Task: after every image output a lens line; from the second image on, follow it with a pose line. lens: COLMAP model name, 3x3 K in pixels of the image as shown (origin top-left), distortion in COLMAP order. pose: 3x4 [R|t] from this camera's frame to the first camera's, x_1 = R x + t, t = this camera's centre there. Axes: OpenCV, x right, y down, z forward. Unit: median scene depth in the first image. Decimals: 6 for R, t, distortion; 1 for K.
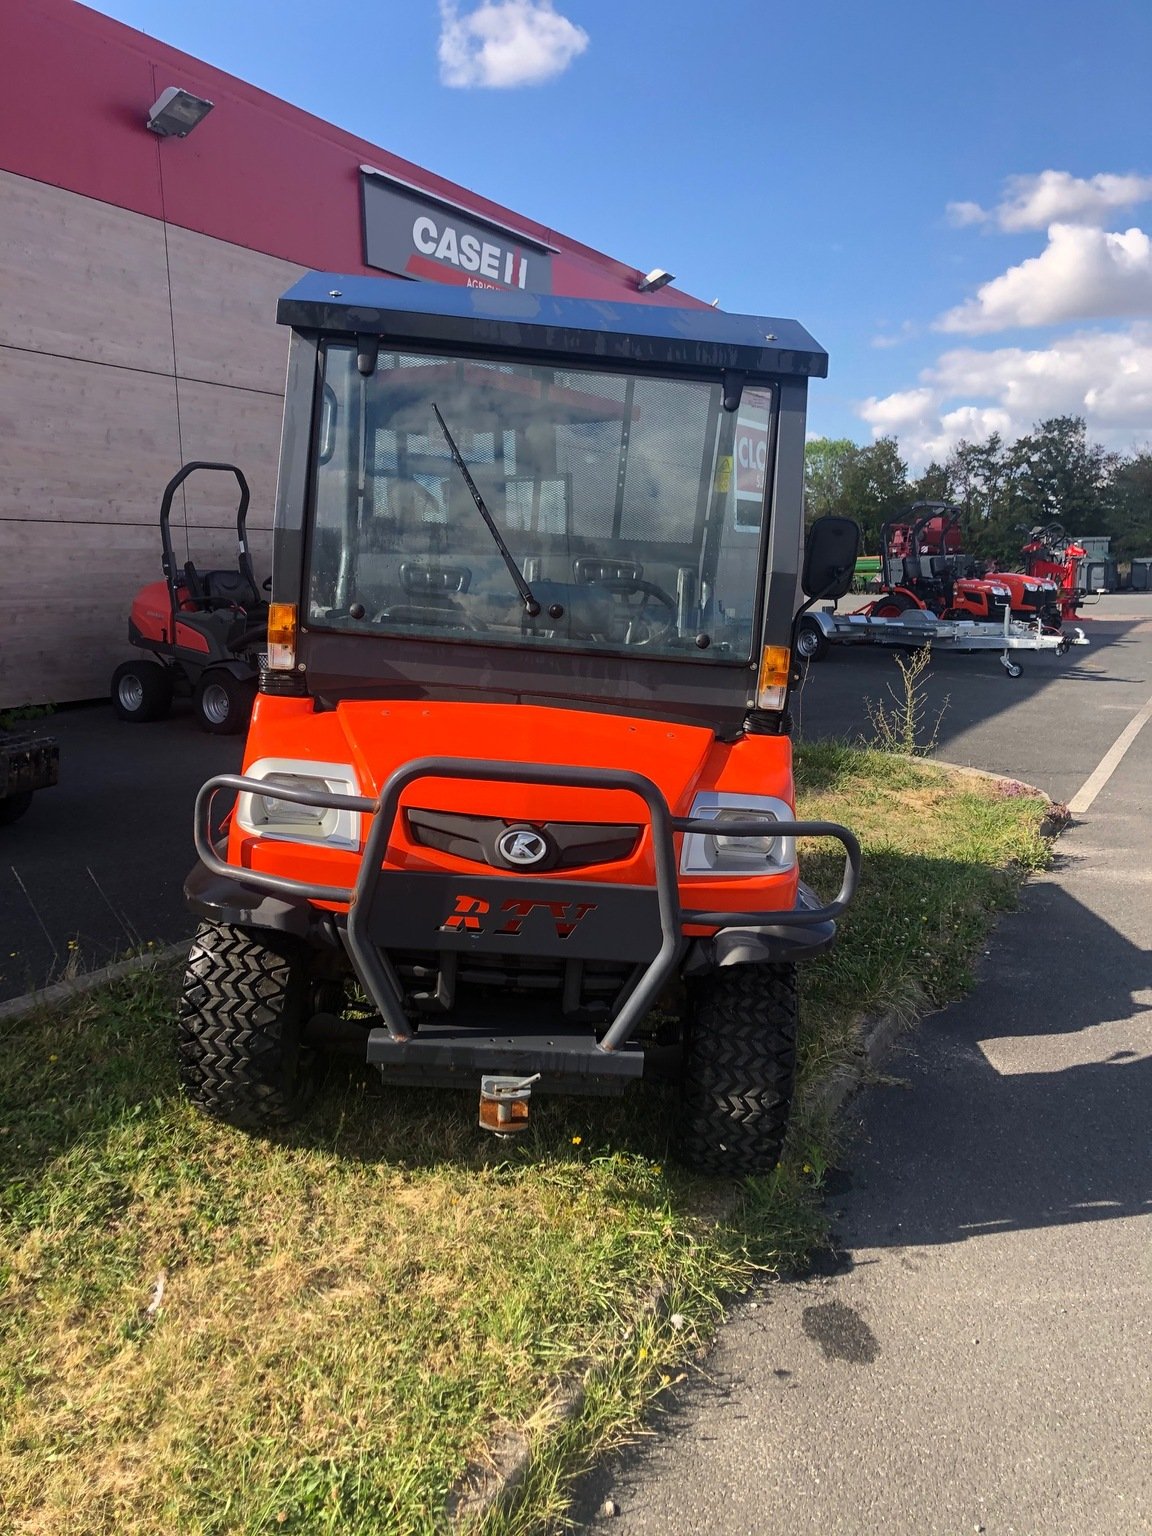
lens RADIAL K [[1245.5, 0, 567.0], [0, 1245.5, 763.8], [0, 0, 1]] dist [0.002580, -0.002204]
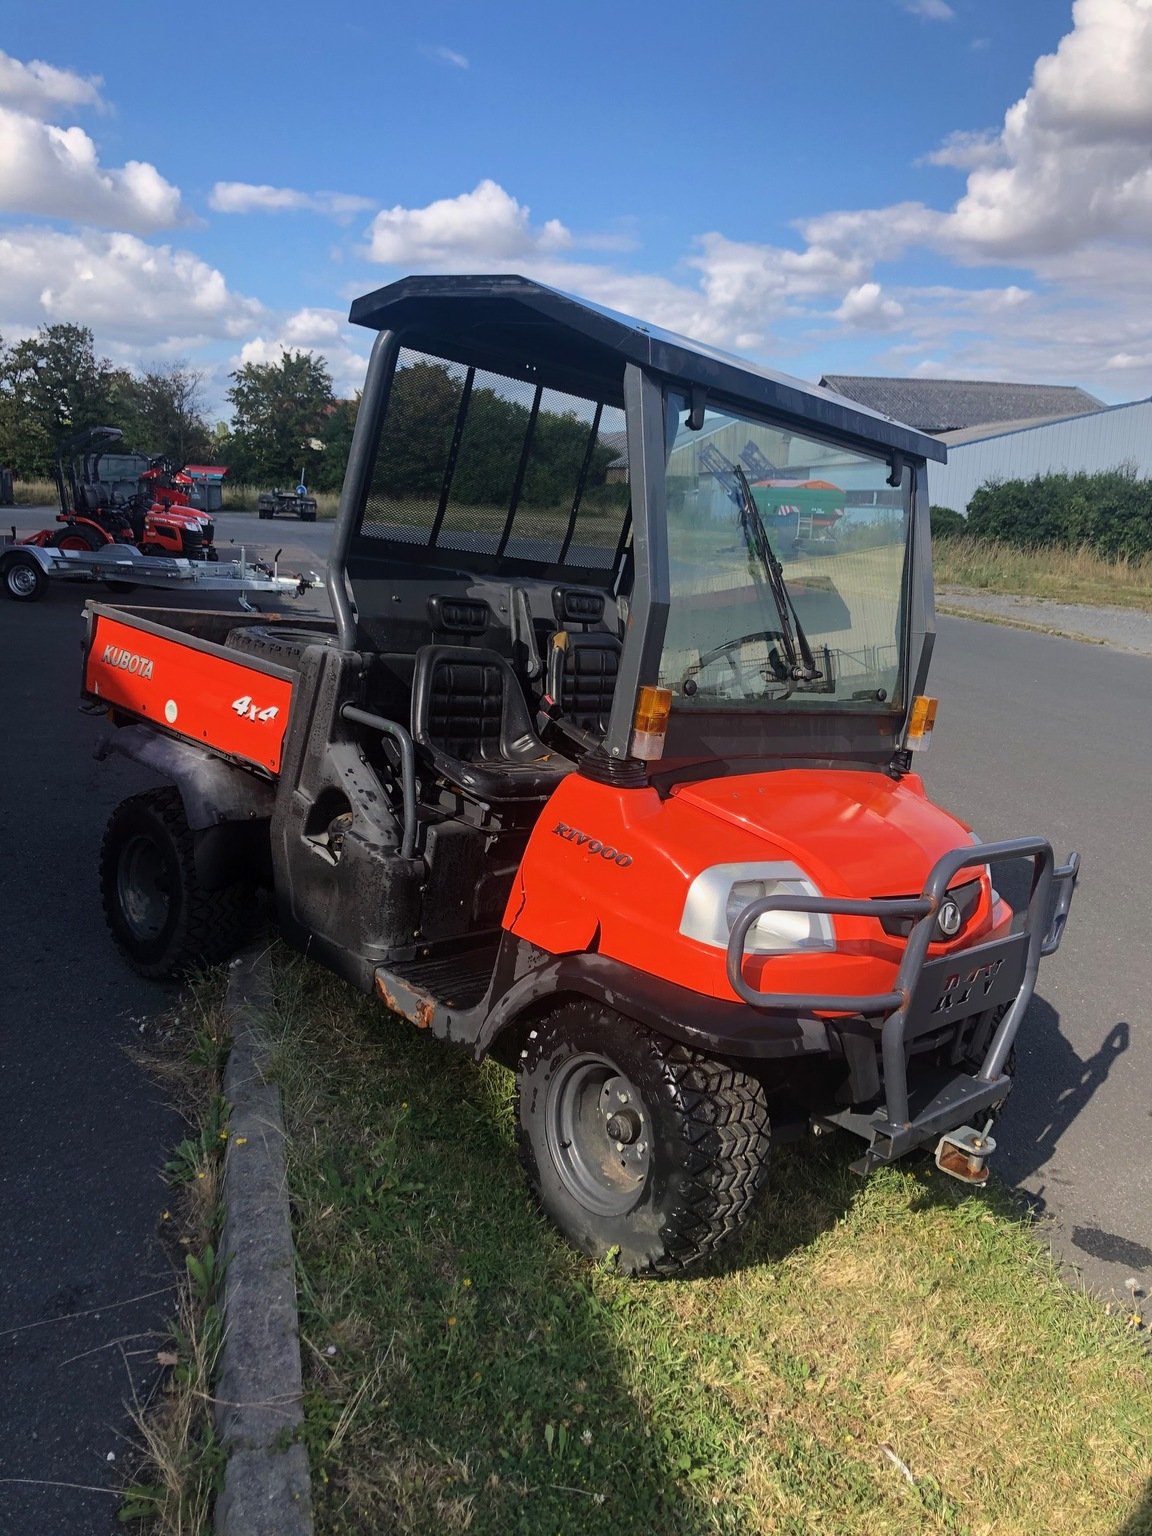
lens RADIAL K [[1245.5, 0, 566.6], [0, 1245.5, 774.2], [0, 0, 1]] dist [0.002580, -0.002204]
pose [[0.703411, -0.108156, 0.702506, -0.161167], [0.050104, 0.993442, 0.102778, -0.028933], [-0.709015, -0.037097, 0.704217, 0.077279]]
